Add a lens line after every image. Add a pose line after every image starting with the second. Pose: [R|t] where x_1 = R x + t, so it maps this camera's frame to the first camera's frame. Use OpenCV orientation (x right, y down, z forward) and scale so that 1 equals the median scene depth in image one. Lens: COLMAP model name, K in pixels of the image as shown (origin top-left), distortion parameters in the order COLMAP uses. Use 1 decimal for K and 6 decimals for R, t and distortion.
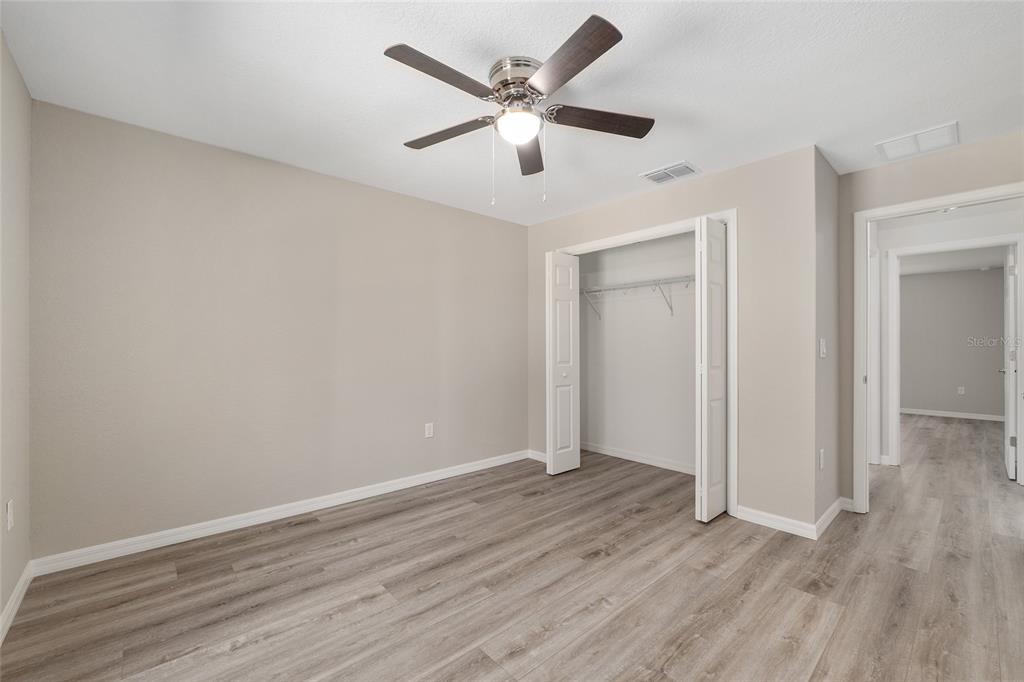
lens RADIAL K [[423.9, 0, 508.1], [0, 423.9, 342.9], [0, 0, 1]] dist [0.000765, 0.000145]
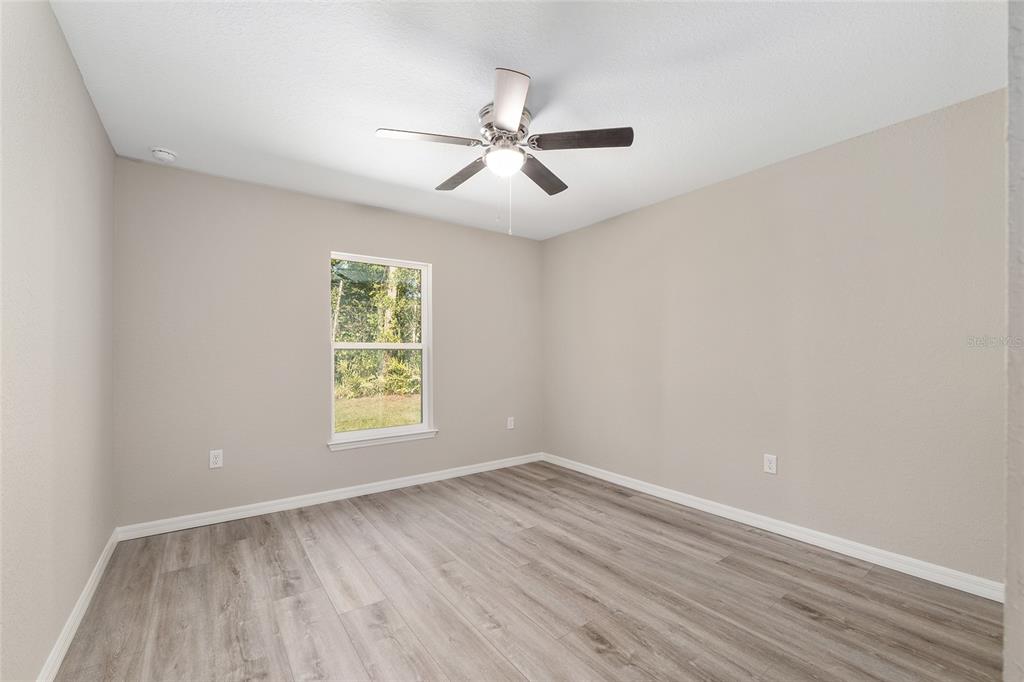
lens RADIAL K [[423.9, 0, 508.3], [0, 423.9, 349.2], [0, 0, 1]] dist [0.000765, 0.000145]
pose [[-0.102531, -0.015832, -0.994604, 0.881586], [0.009636, 0.999811, -0.016908, 0.012523], [0.994683, -0.011318, -0.102359, 0.858574]]
